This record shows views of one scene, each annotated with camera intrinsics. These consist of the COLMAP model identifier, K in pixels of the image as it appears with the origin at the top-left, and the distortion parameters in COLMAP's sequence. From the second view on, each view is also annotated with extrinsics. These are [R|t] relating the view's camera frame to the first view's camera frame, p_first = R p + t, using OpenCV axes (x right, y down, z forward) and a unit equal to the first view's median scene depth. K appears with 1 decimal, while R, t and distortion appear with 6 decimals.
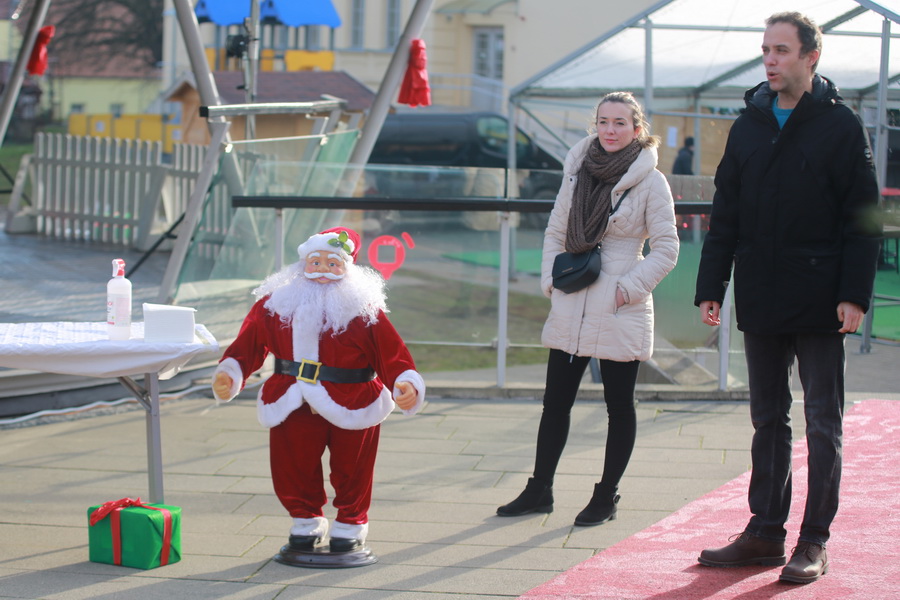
lens RADIAL K [[1884.6, 0, 449.6], [0, 1884.6, 296.7], [0, 0, 1]] dist [-0.403294, 0.000000]
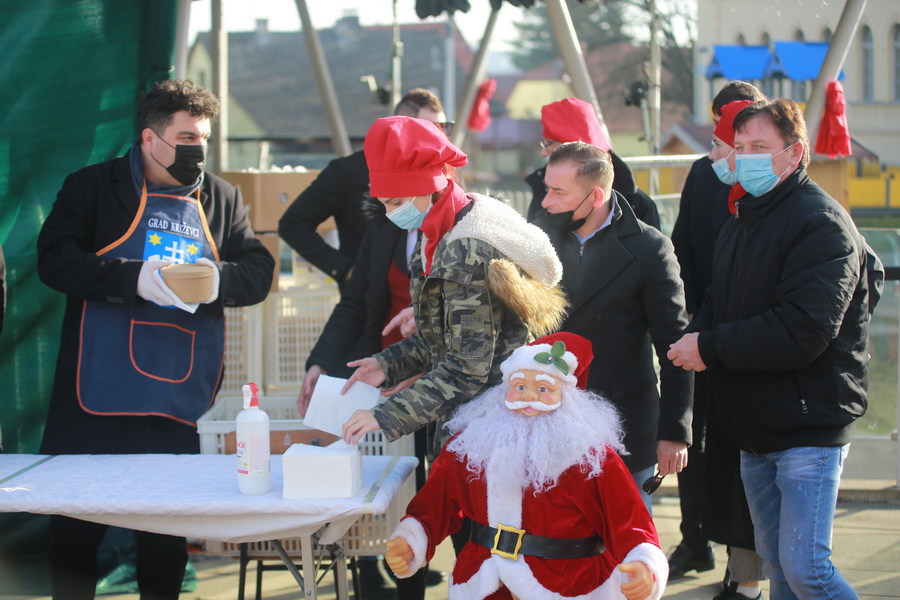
lens RADIAL K [[1884.6, 0, 449.0], [0, 1884.6, 294.5], [0, 0, 1]] dist [-0.403294, 0.000000]
pose [[0.967472, -0.016099, -0.252466, 0.081442], [0.008699, 0.999500, -0.030401, -0.031521], [0.252829, 0.027216, 0.967128, 0.313364]]
